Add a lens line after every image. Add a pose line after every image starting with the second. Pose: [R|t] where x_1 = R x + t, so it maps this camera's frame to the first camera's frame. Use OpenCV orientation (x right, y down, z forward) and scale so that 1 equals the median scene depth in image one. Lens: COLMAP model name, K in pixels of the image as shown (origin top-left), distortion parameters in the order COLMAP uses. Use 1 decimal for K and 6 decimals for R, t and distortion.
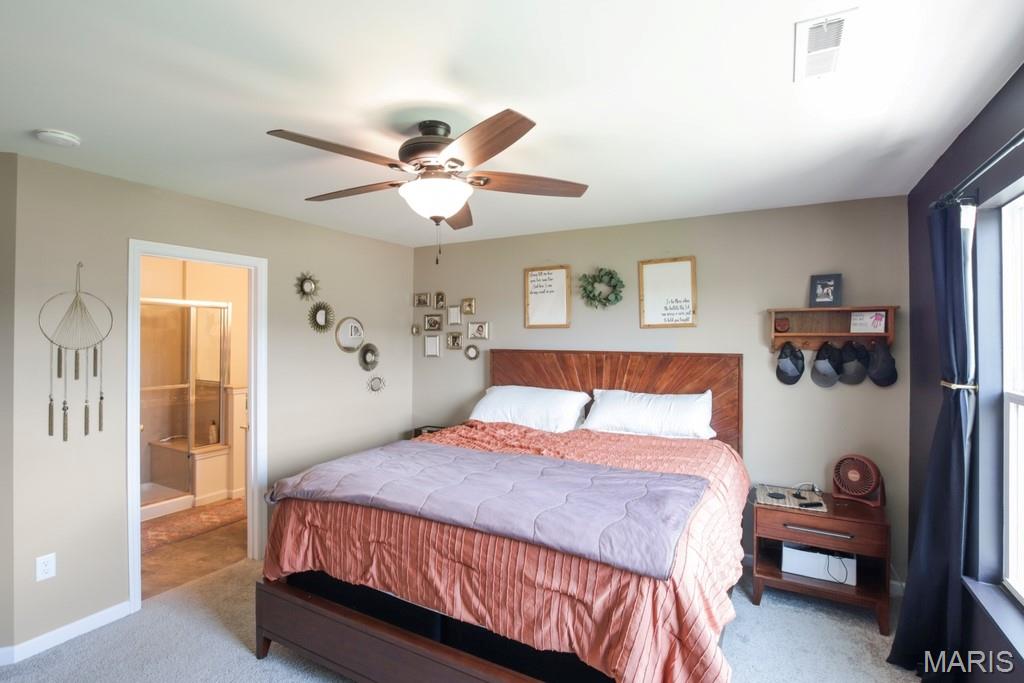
lens RADIAL K [[477.7, 0, 512.0], [0, 477.7, 341.5], [0, 0, 1]] dist [-0.026531, 0.000377]
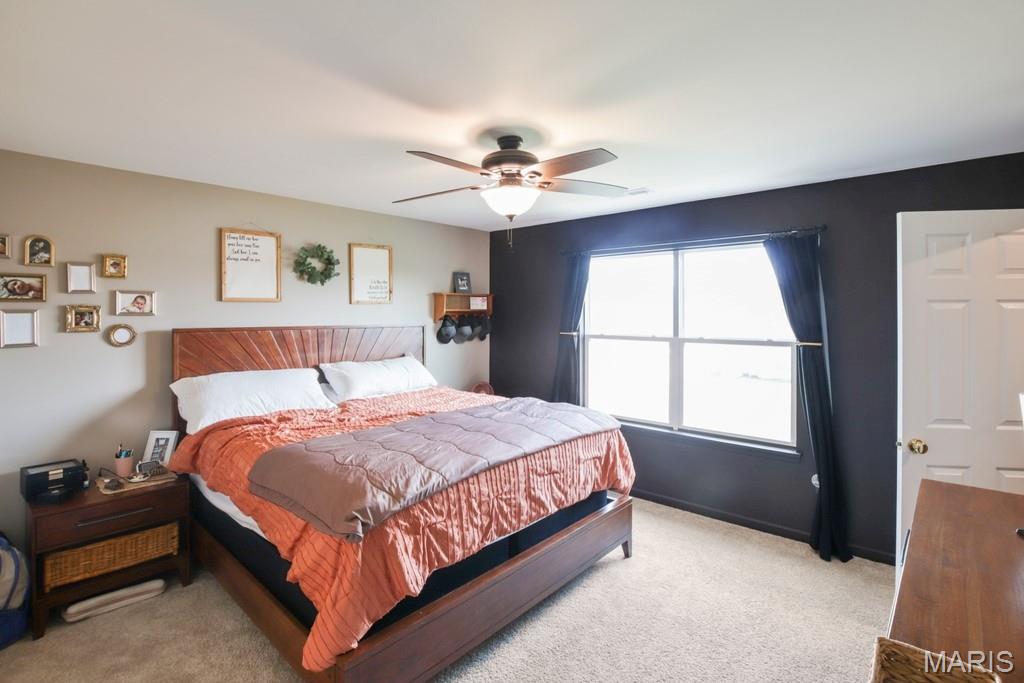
lens RADIAL K [[493.0, 0, 507.6], [0, 493.0, 315.3], [0, 0, 1]] dist [-0.023732, 0.000630]
pose [[0.239420, -0.009925, 0.970865, -0.851198], [0.007534, 0.999937, 0.008364, -0.009704], [-0.970887, 0.005312, 0.239480, 0.424321]]
